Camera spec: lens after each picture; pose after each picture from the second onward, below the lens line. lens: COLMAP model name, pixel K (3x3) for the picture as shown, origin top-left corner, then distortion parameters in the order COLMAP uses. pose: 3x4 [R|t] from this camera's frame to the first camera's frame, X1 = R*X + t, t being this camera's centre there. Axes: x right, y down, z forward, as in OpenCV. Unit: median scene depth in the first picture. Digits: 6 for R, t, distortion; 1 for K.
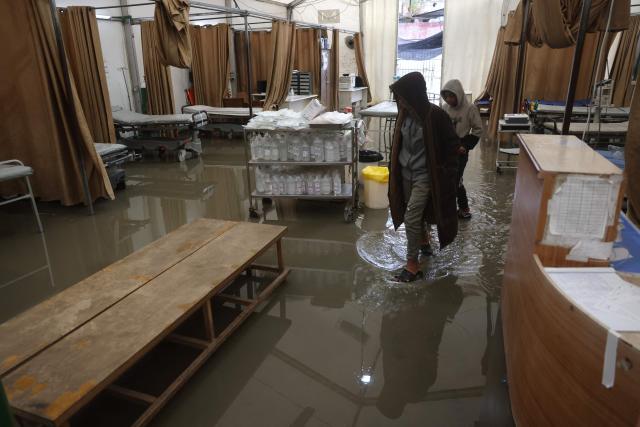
lens RADIAL K [[425.0, 0, 320.0], [0, 425.0, 213.5], [0, 0, 1]] dist [-0.118249, 0.084992]
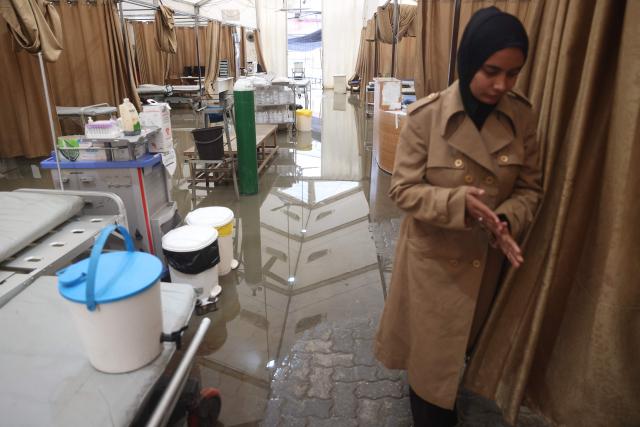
lens RADIAL K [[425.0, 0, 320.0], [0, 425.0, 213.5], [0, 0, 1]] dist [-0.118249, 0.084992]
pose [[0.957878, -0.084944, 0.274327, -0.268953], [0.080480, 0.996377, 0.027510, 0.237250], [-0.275669, -0.004273, 0.961243, -0.609538]]
